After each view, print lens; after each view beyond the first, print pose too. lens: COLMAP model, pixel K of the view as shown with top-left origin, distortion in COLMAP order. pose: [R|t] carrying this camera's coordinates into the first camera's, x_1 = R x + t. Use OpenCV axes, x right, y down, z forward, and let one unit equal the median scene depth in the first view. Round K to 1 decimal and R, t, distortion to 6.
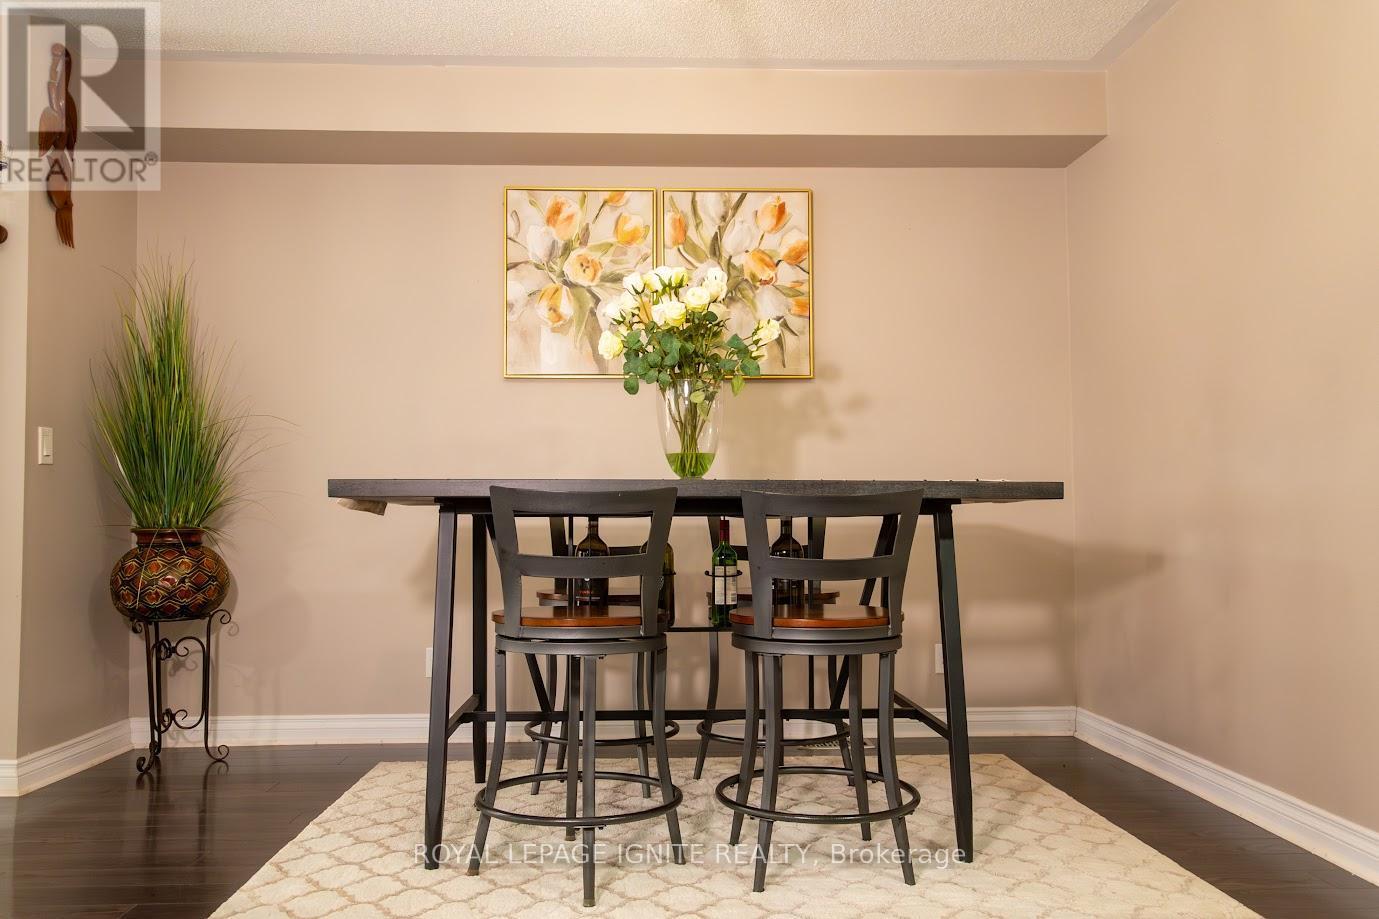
lens RADIAL K [[1058.2, 0, 689.5], [0, 1058.2, 459.5], [0, 0, 1]] dist [0.025429, 0.007210]
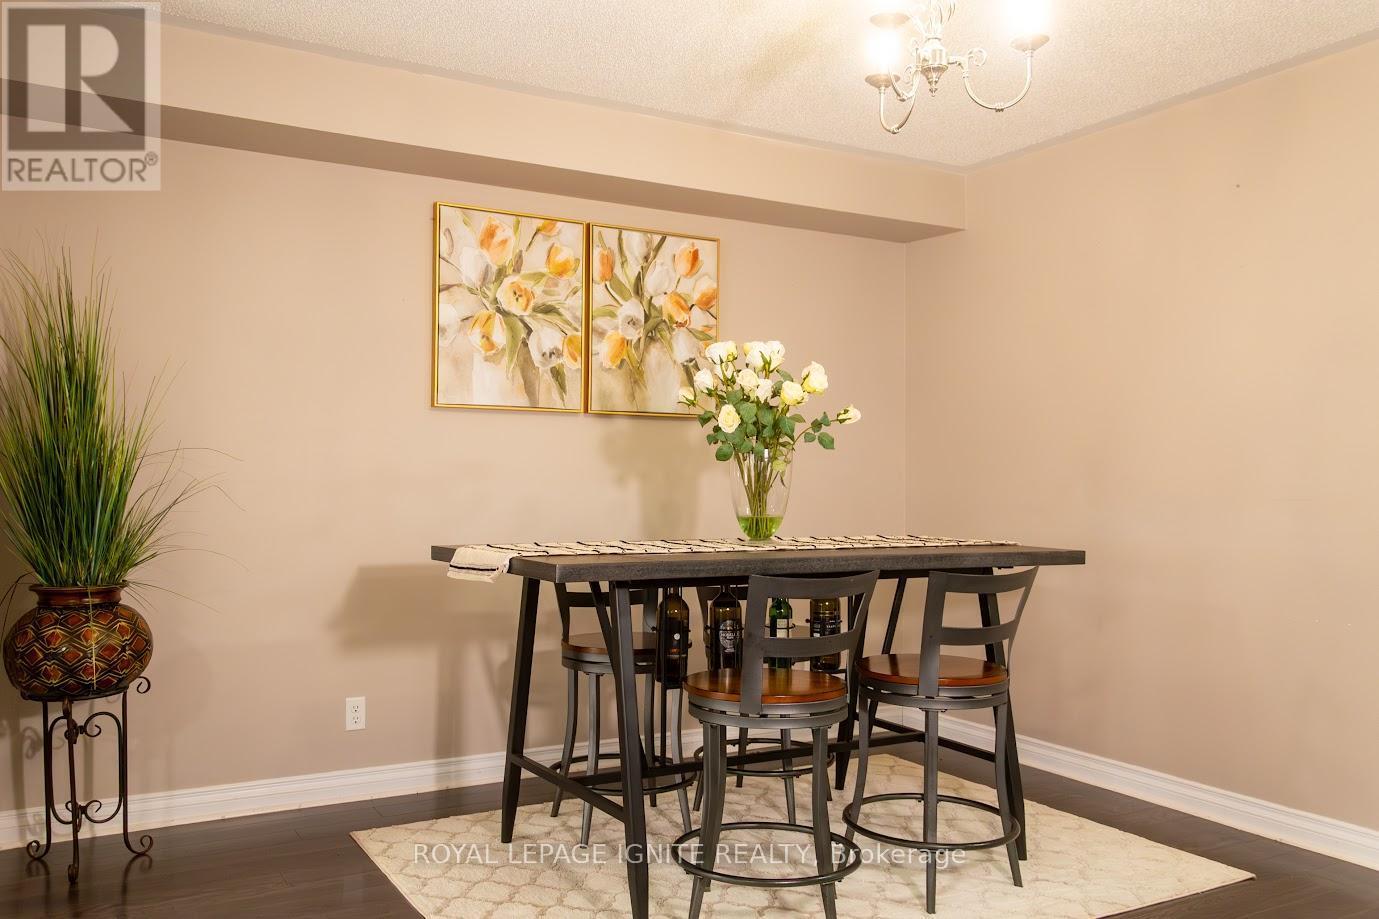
lens RADIAL K [[1081.7, 0, 689.5], [0, 1081.7, 459.5], [0, 0, 1]] dist [0.015768, 0.003524]
pose [[0.894812, 0.021412, 0.445929, -0.396409], [-0.037247, 0.998947, 0.026775, -0.063846], [-0.444887, -0.040568, 0.894668, 0.036925]]
